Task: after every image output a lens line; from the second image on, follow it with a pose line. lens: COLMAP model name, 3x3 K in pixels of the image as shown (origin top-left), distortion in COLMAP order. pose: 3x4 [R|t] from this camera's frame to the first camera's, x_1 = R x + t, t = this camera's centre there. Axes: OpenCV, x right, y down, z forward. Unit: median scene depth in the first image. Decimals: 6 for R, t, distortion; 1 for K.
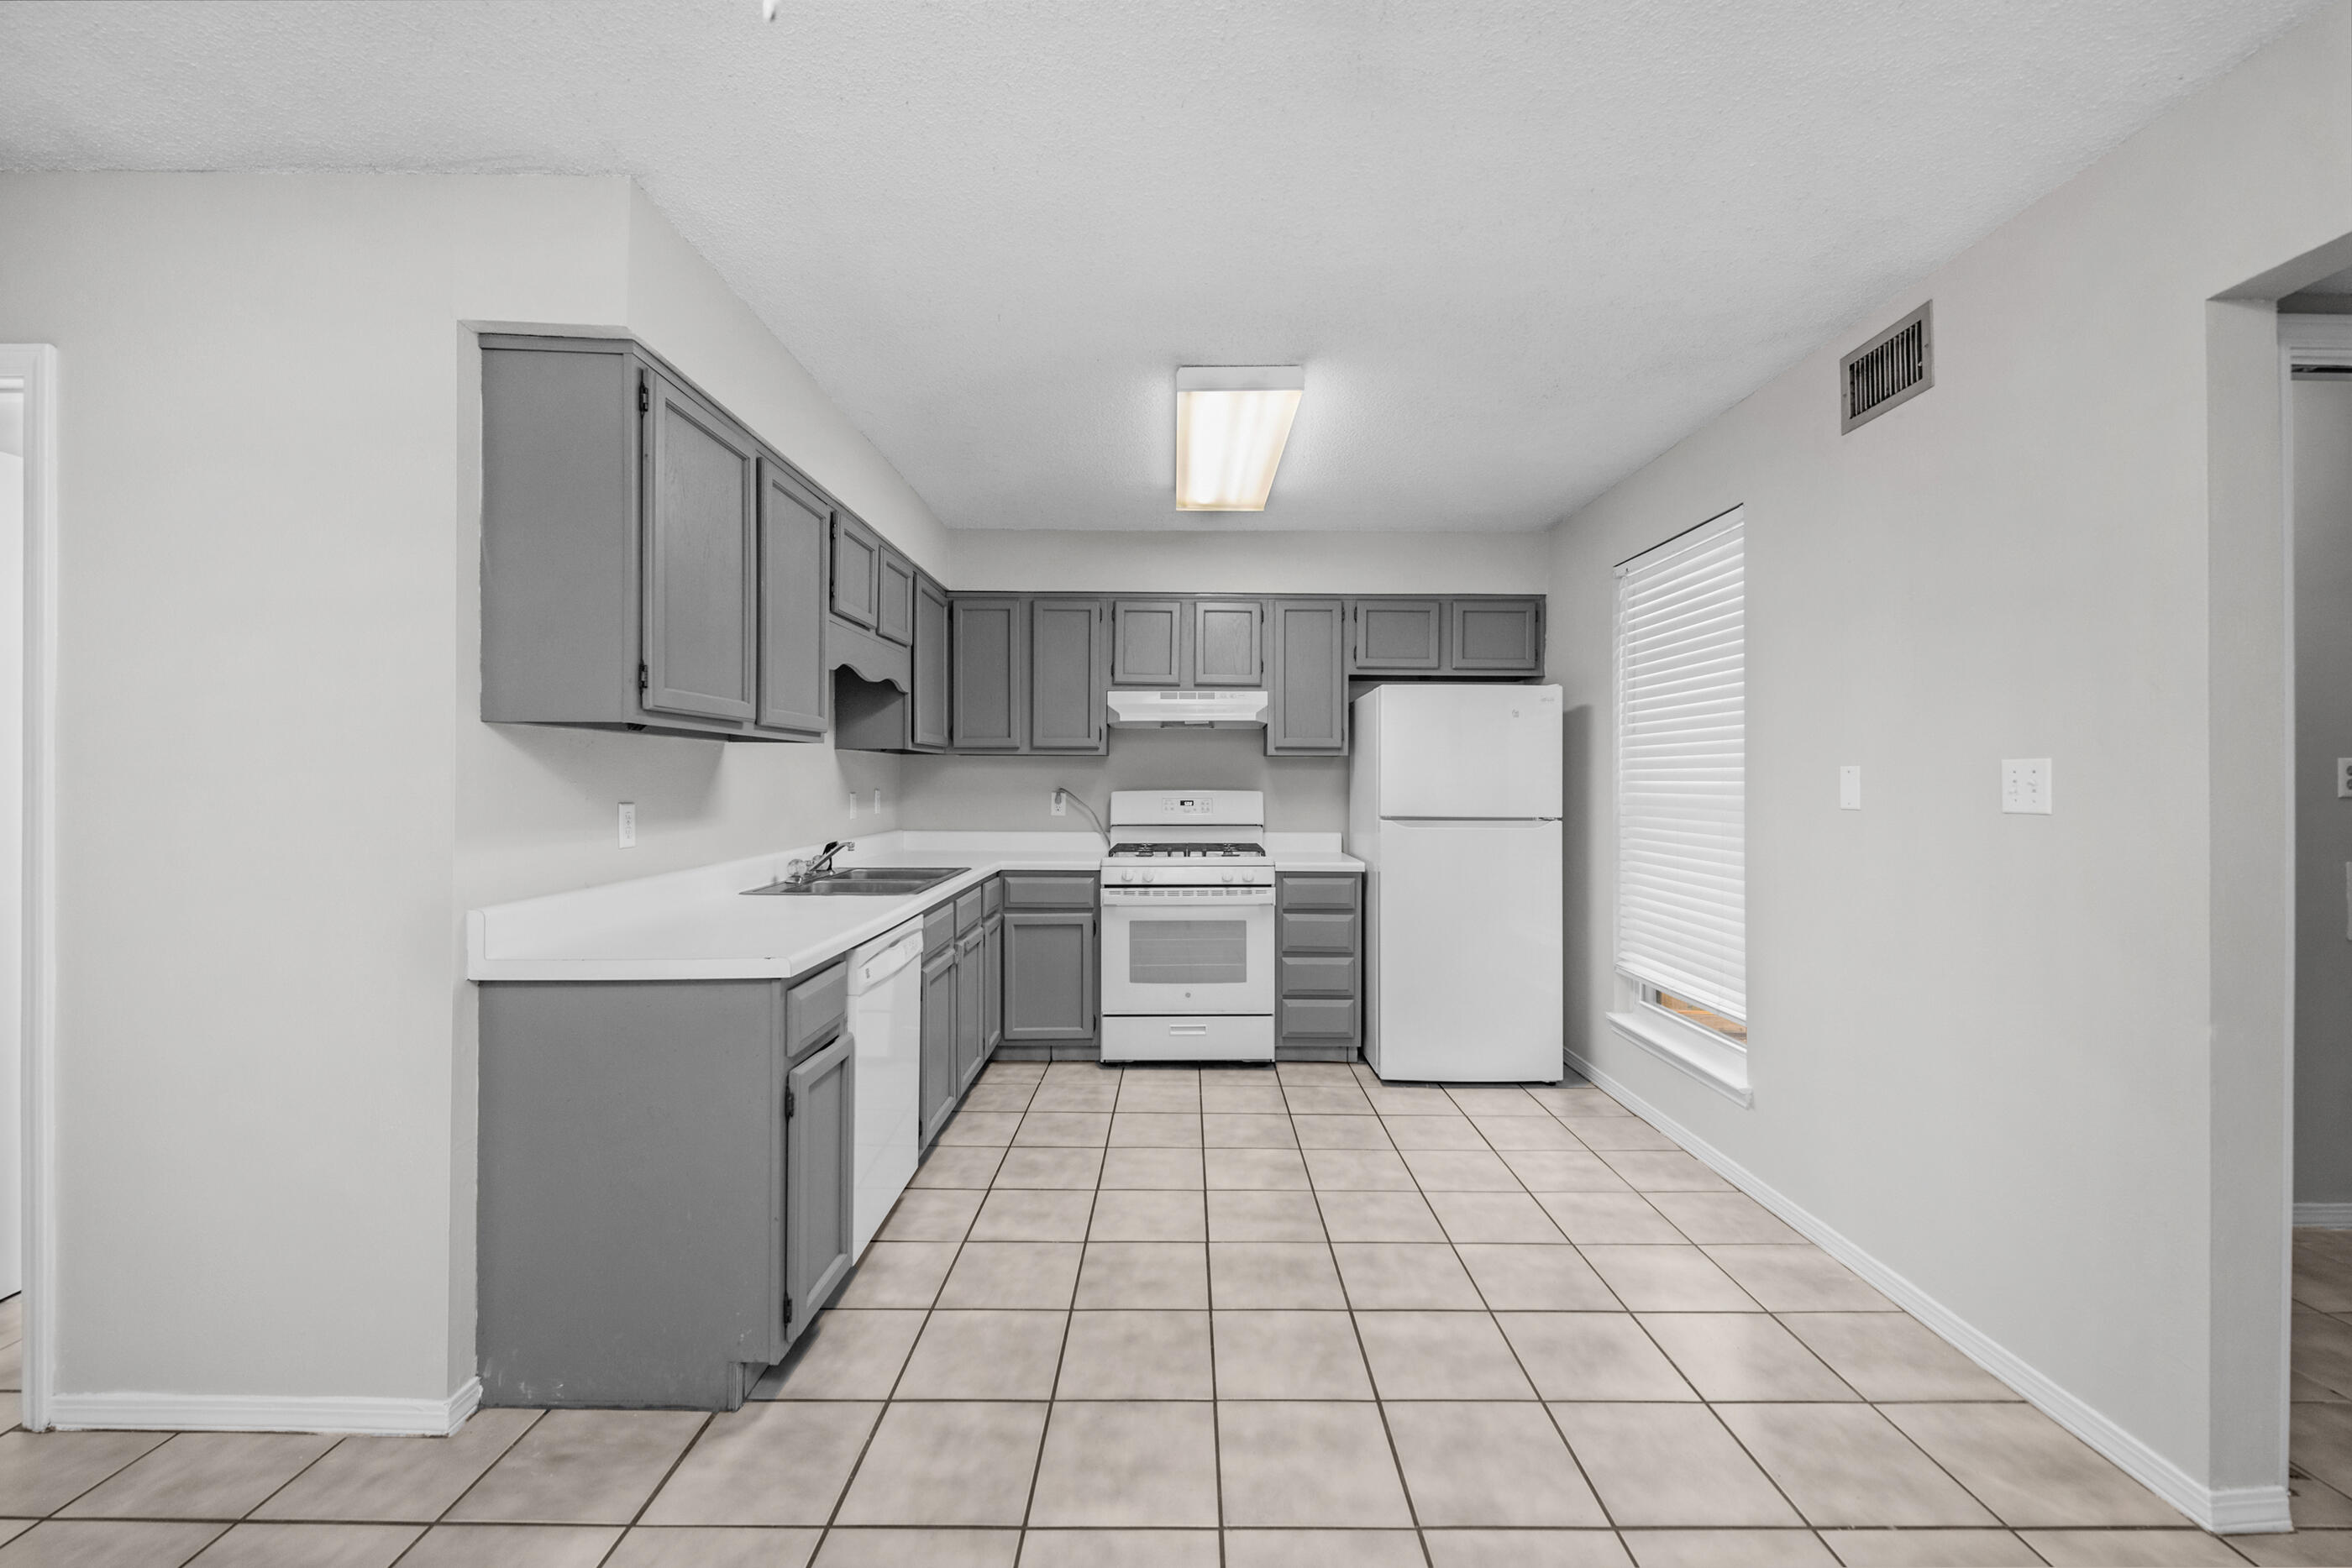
lens RADIAL K [[947.0, 0, 1153.0], [0, 947.0, 784.1], [0, 0, 1]] dist [-0.000819, -0.001690]
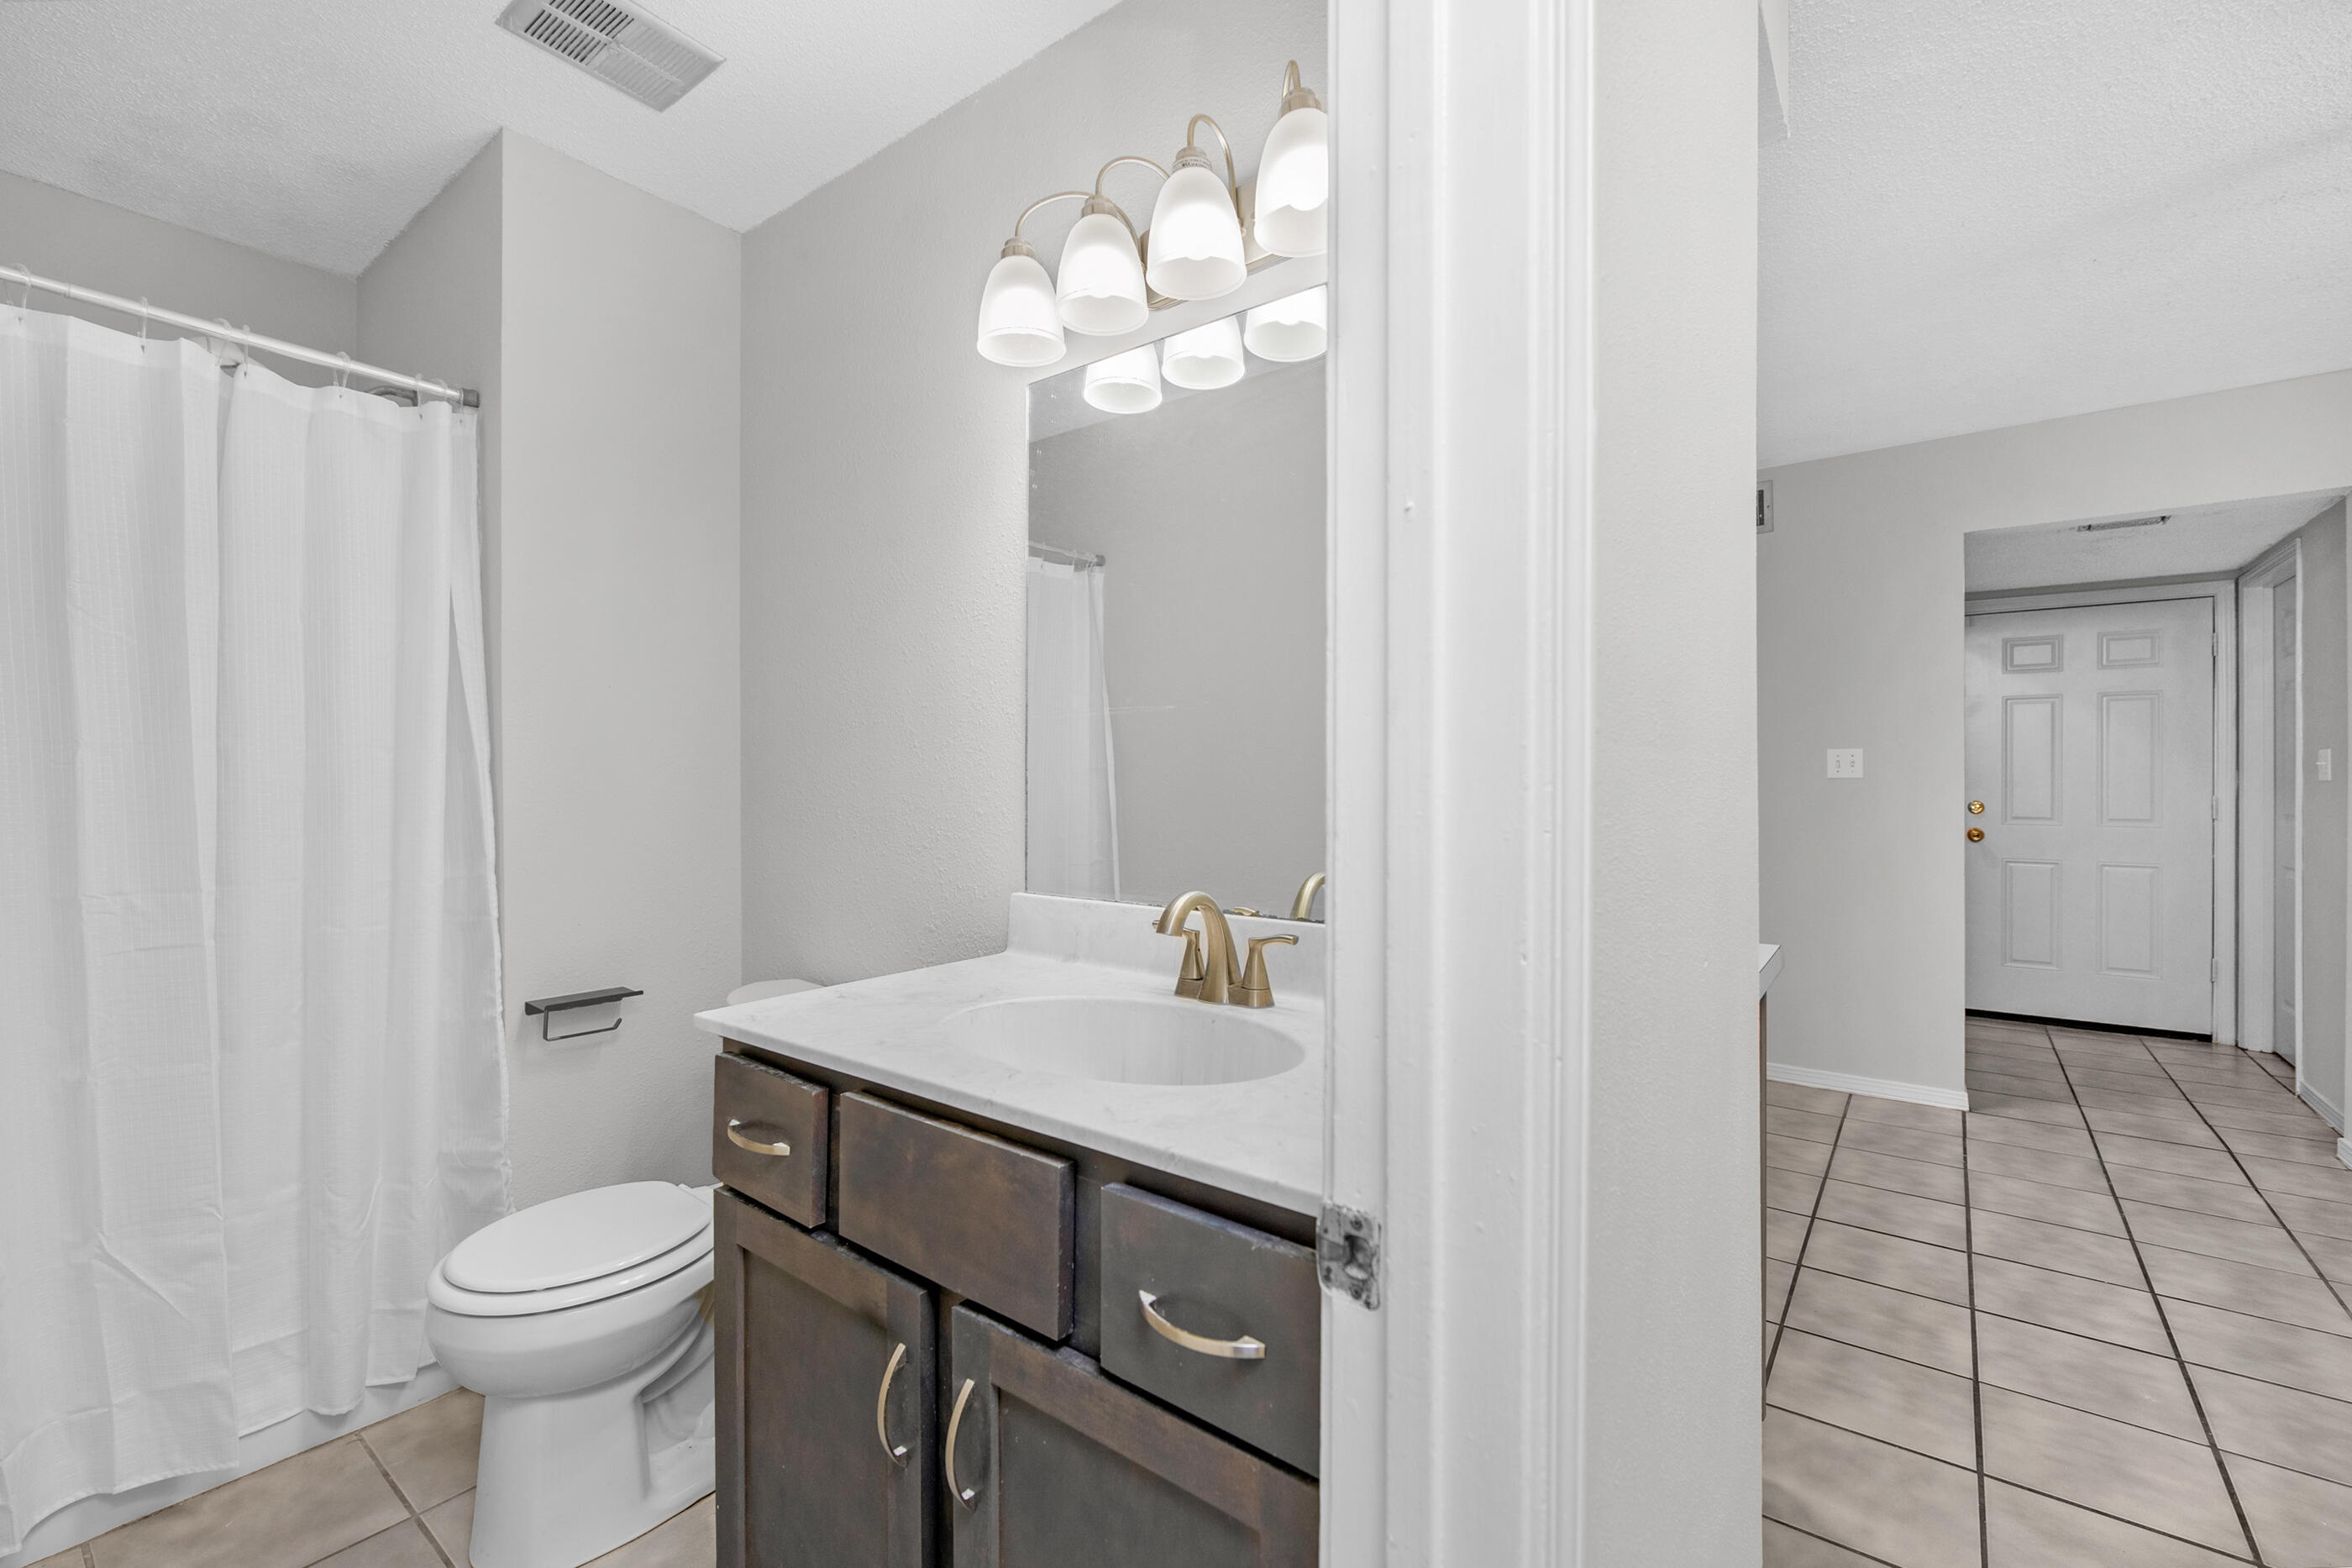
lens RADIAL K [[947.0, 0, 1210.6], [0, 947.0, 789.2], [0, 0, 1]] dist [-0.000819, -0.001690]
pose [[0.629418, -0.004954, 0.777051, -0.651287], [0.010099, 0.999947, -0.001805, 0.021791], [-0.777001, 0.008984, 0.629435, 0.399977]]
